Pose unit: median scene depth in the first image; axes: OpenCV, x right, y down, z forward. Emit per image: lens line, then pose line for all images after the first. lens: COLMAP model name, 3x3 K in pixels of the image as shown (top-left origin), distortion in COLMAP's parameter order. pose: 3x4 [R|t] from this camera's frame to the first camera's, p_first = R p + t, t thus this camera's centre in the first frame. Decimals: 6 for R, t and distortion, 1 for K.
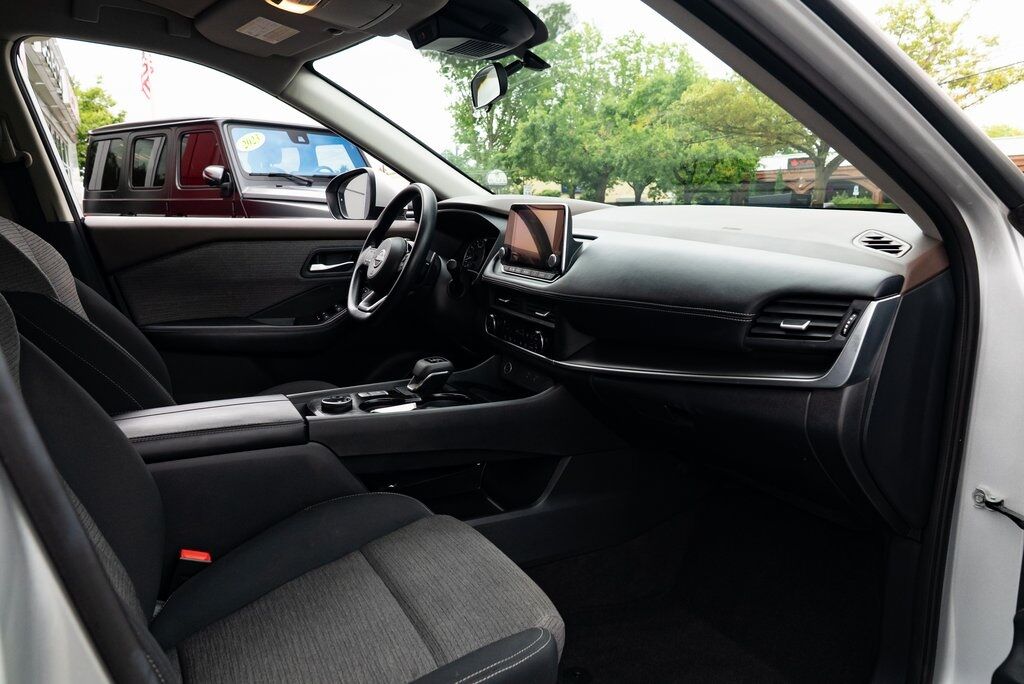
lens RADIAL K [[689.2, 0, 512.0], [0, 689.2, 342.0], [0, 0, 1]] dist [-0.022209, 0.006249]
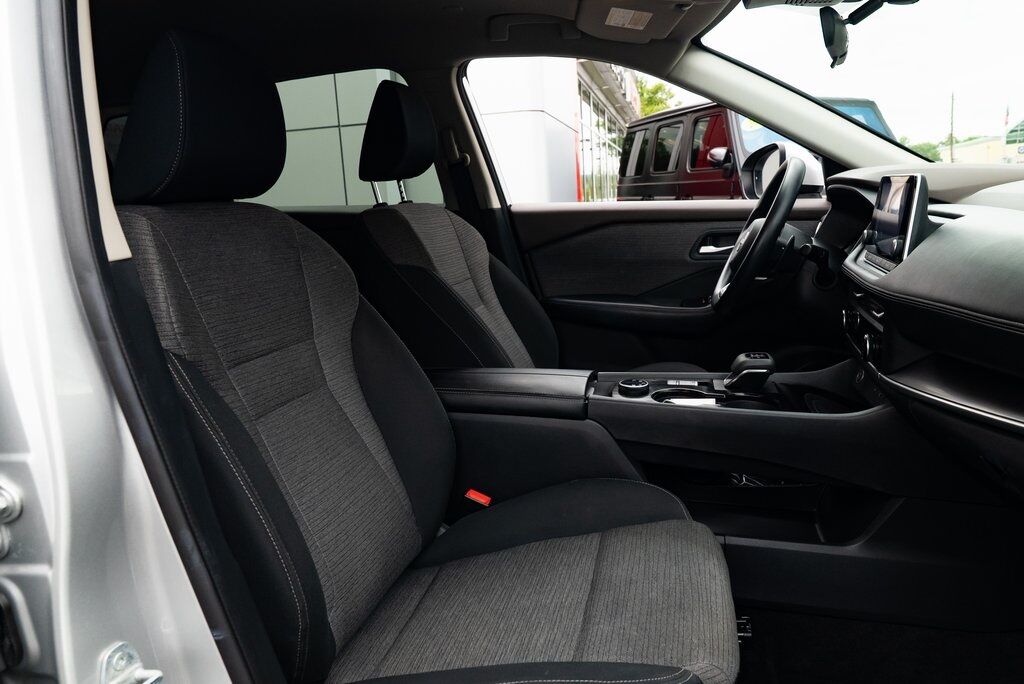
lens RADIAL K [[689.2, 0, 512.0], [0, 689.2, 342.0], [0, 0, 1]] dist [-0.022209, 0.006249]
pose [[0.744300, 0.103937, -0.659708, 0.151613], [-0.083937, 0.994541, 0.061990, -0.012891], [0.662550, 0.009234, 0.748961, 0.073624]]
